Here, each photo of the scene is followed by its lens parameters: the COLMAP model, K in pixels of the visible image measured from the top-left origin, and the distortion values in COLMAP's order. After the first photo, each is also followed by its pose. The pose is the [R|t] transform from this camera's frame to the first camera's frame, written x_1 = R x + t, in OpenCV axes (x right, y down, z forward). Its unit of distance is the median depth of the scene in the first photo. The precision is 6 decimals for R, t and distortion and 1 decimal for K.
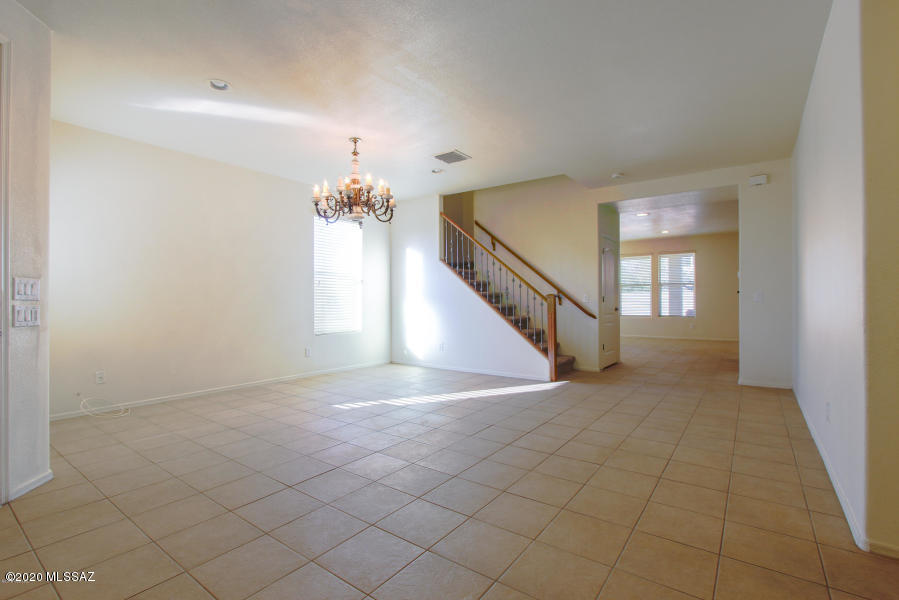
lens RADIAL K [[418.9, 0, 449.5], [0, 418.9, 300.0], [0, 0, 1]] dist [-0.001336, -0.000262]
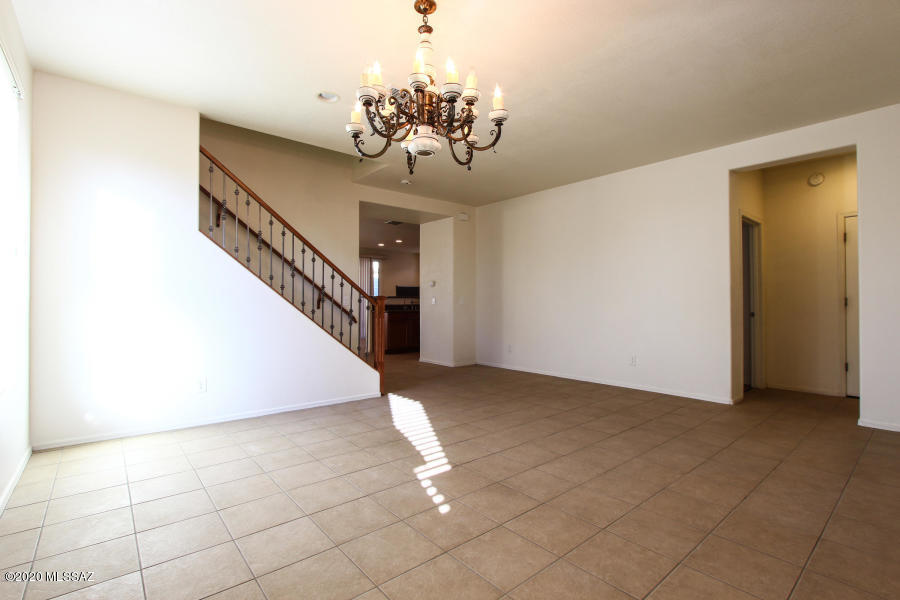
lens RADIAL K [[419.3, 0, 450.0], [0, 419.3, 300.0], [0, 0, 1]] dist [-0.001336, -0.000262]
pose [[0.236421, 0.008946, 0.971610, -0.548274], [-0.000925, 0.999959, -0.008982, 0.001587], [-0.971650, 0.001225, 0.236420, 0.618482]]
